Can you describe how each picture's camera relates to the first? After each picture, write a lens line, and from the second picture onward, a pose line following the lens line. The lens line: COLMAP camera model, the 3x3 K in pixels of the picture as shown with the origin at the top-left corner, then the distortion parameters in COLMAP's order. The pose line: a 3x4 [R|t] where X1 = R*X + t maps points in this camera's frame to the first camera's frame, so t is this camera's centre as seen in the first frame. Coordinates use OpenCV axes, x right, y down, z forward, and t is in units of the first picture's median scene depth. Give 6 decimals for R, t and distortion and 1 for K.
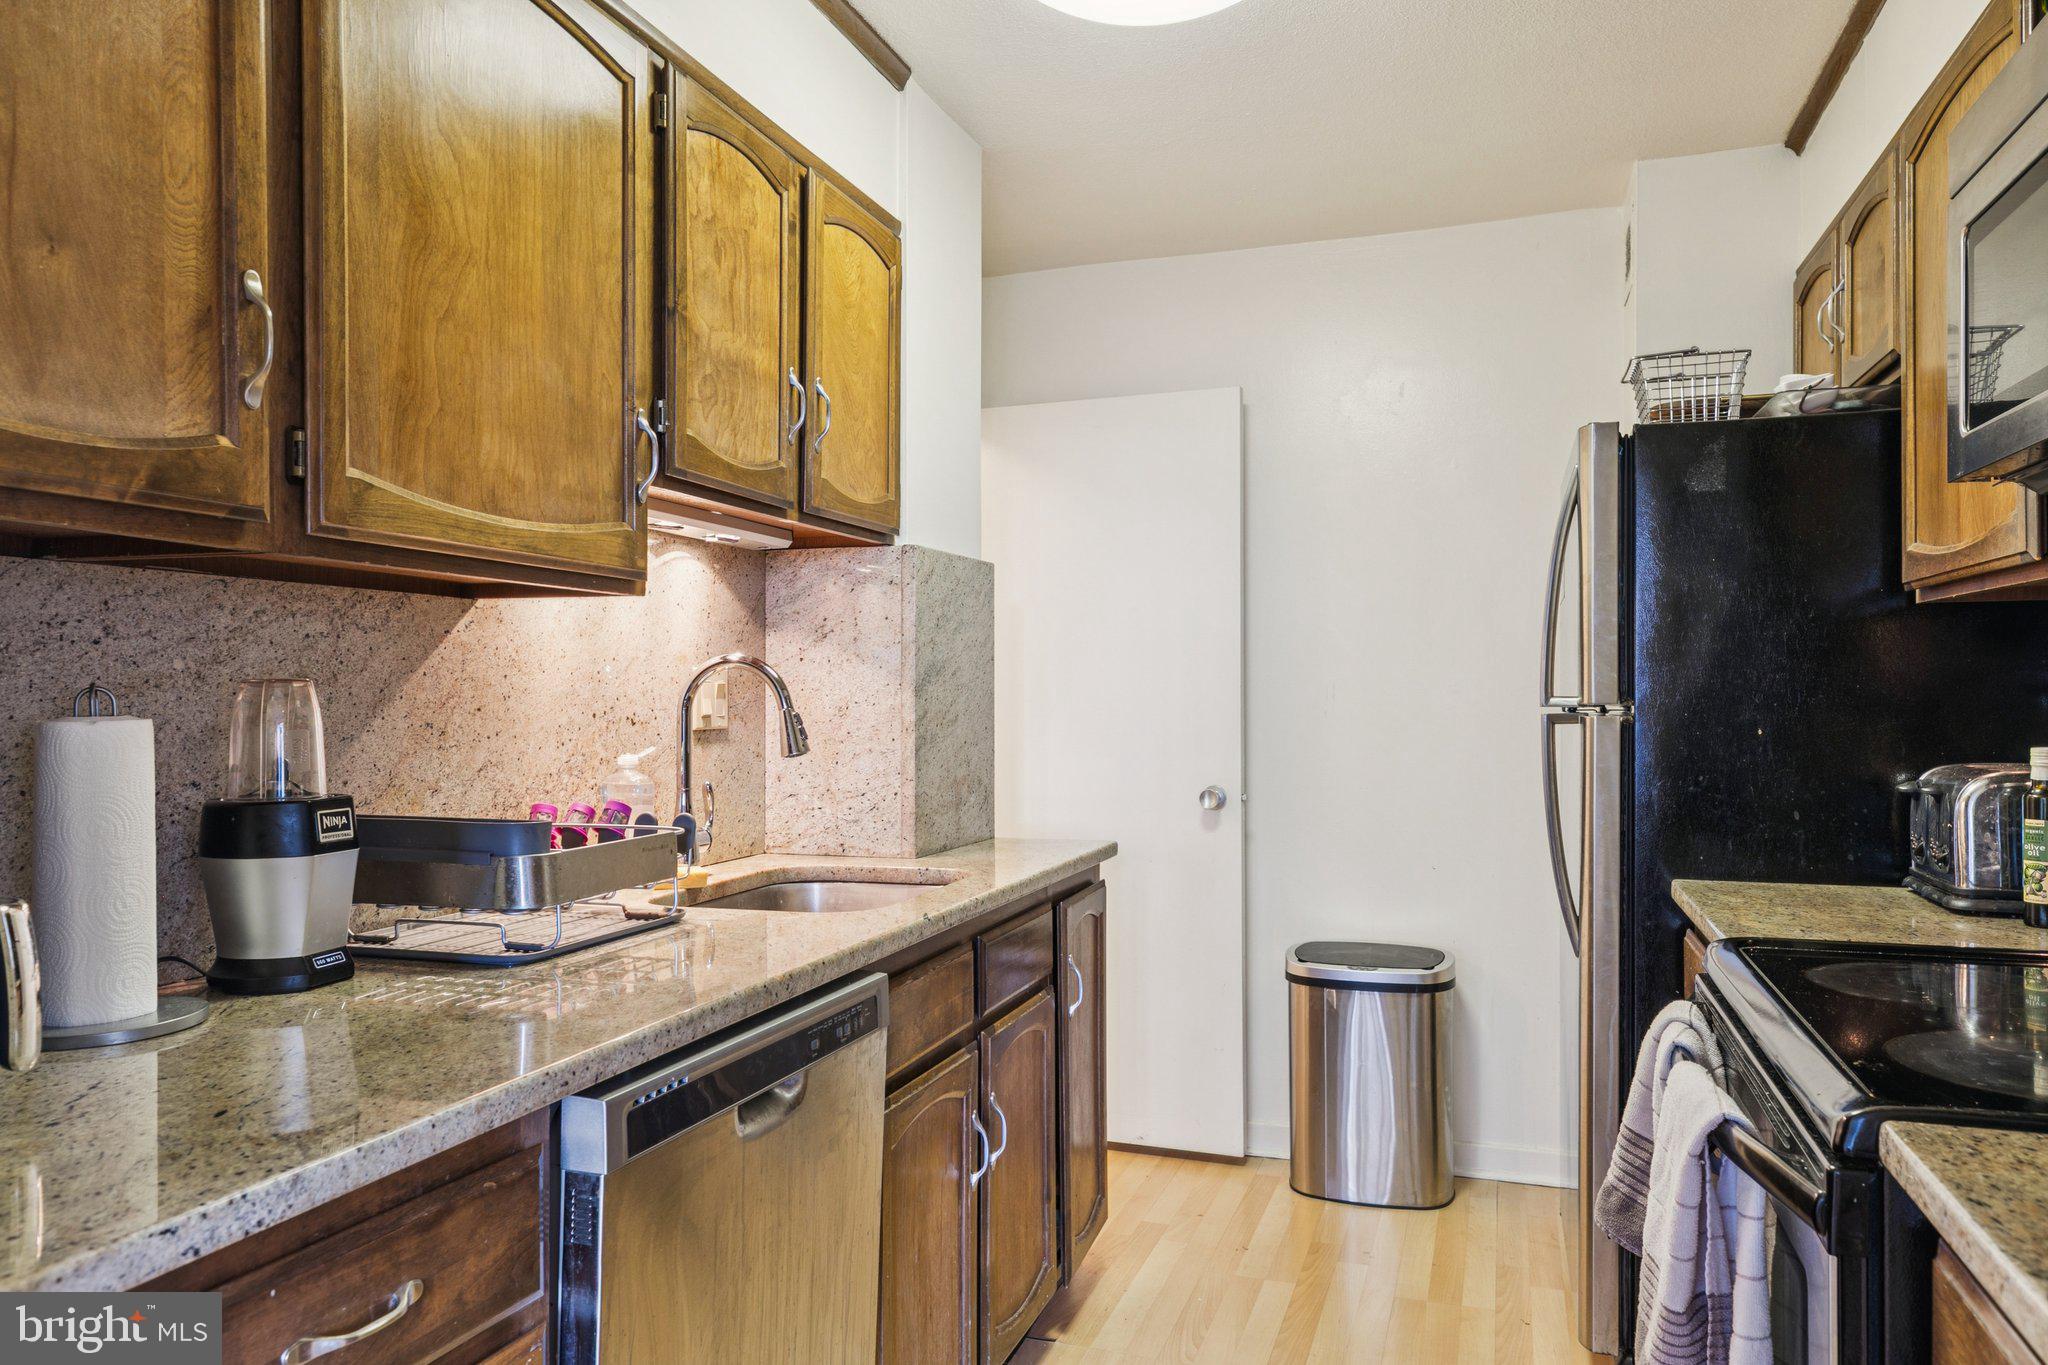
lens RADIAL K [[1395.8, 0, 1025.7], [0, 1395.8, 705.2], [0, 0, 1]] dist [0.004666, 0.003148]
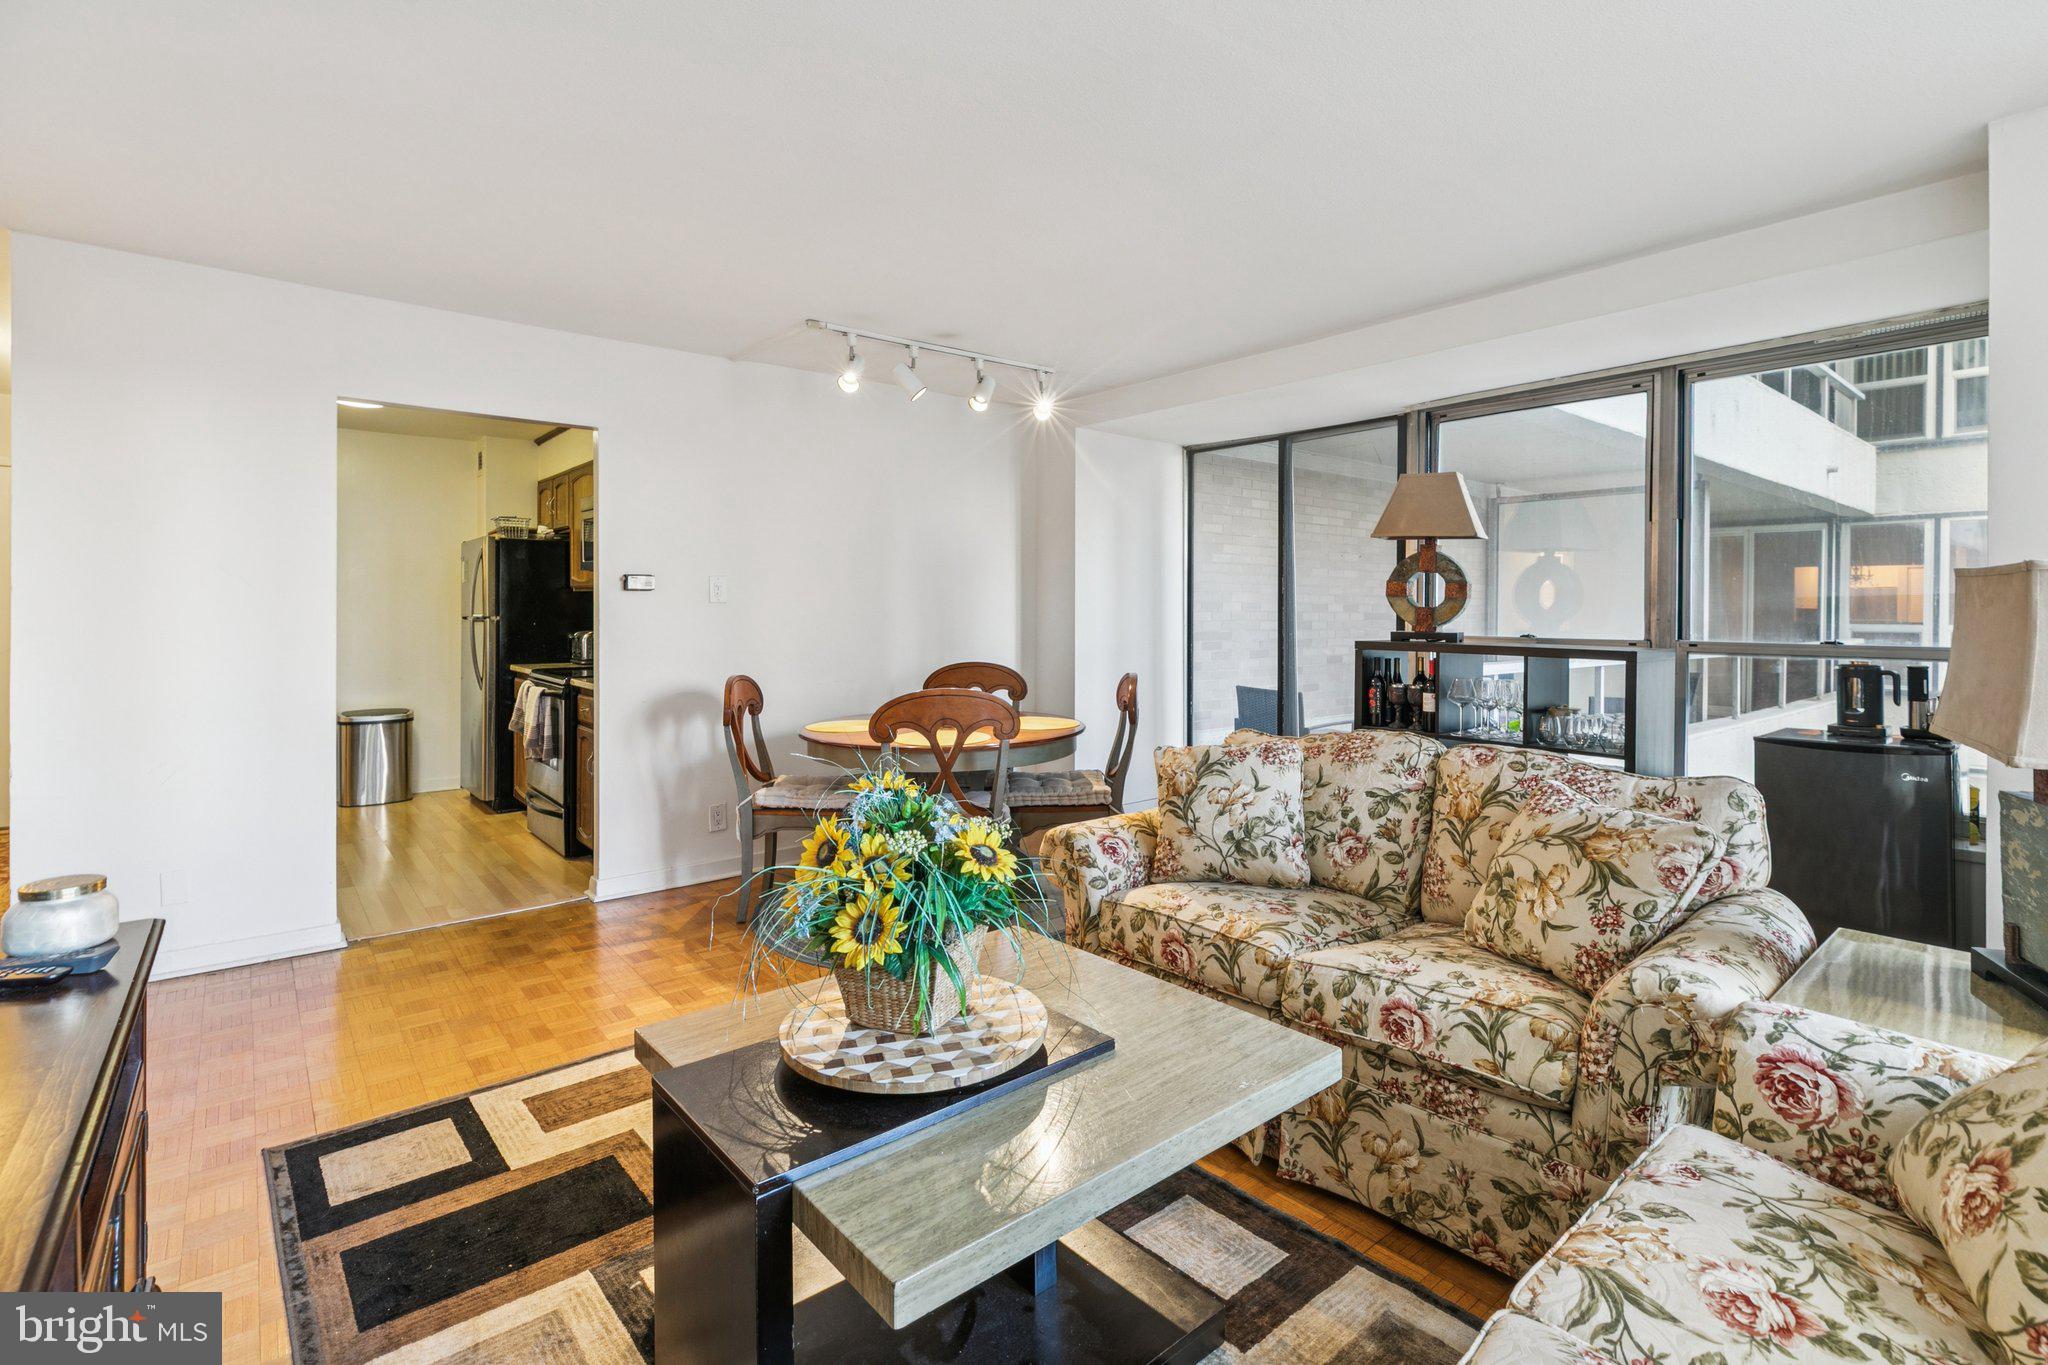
lens RADIAL K [[957.6, 0, 1034.9], [0, 957.6, 619.8], [0, 0, 1]] dist [0.001892, 0.000262]
pose [[0.520135, 0.000049, 0.854084, -1.043218], [-0.003773, 0.999990, 0.002240, -0.002960], [-0.854076, -0.004388, 0.520130, -1.593763]]
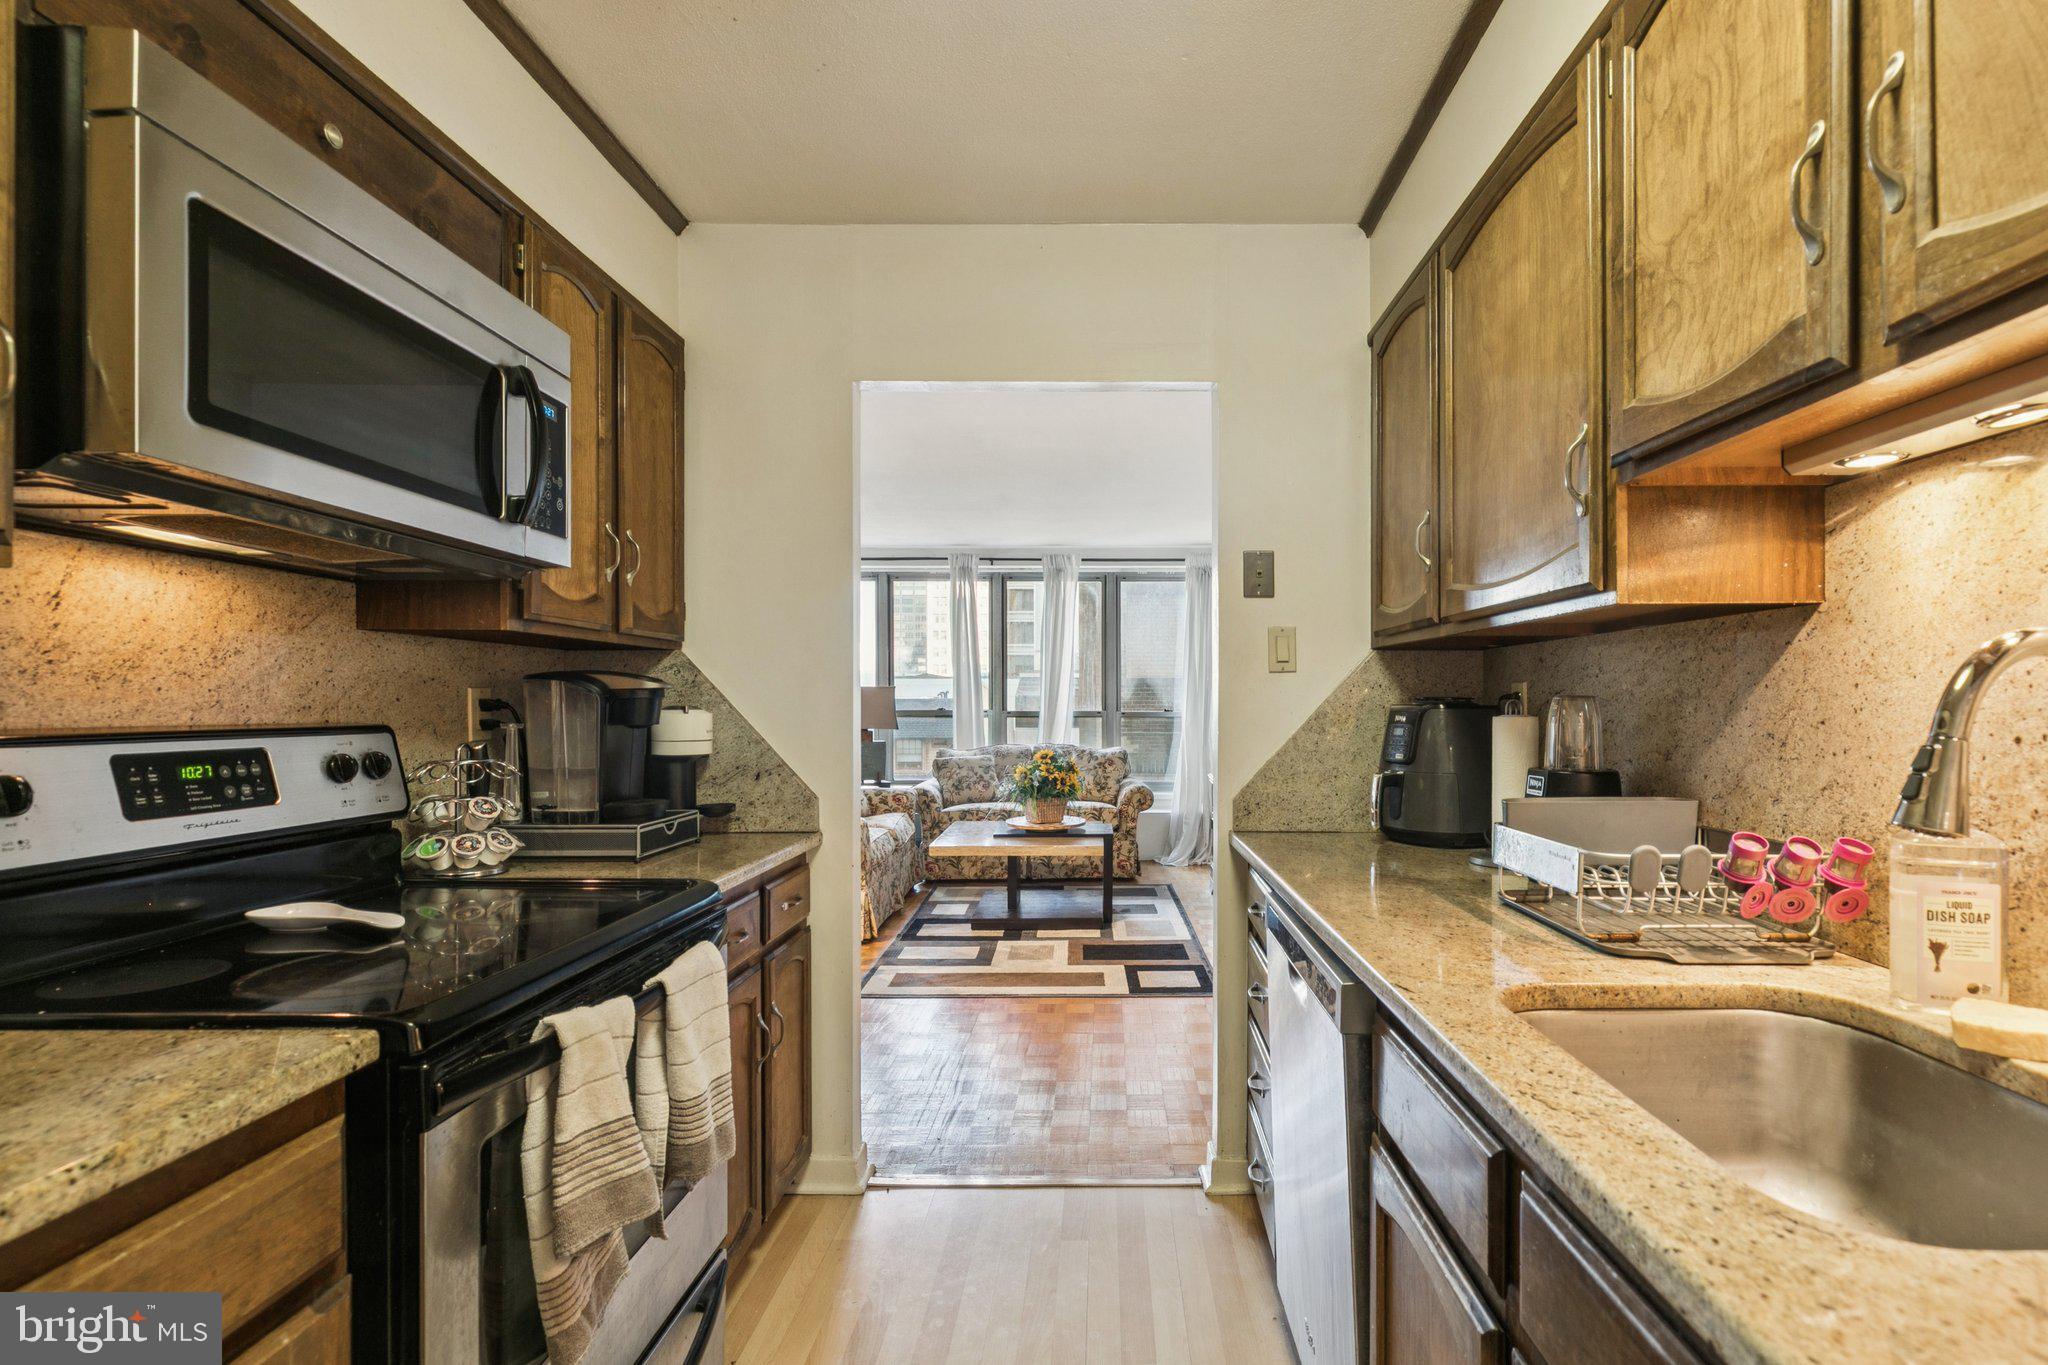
lens RADIAL K [[955.8, 0, 1109.4], [0, 955.8, 705.0], [0, 0, 1]] dist [0.005805, 0.000240]
pose [[-0.945563, 0.005515, -0.325393, 0.244863], [0.002316, 0.999945, 0.010217, -0.015260], [0.325431, 0.008907, -0.945524, 1.374444]]
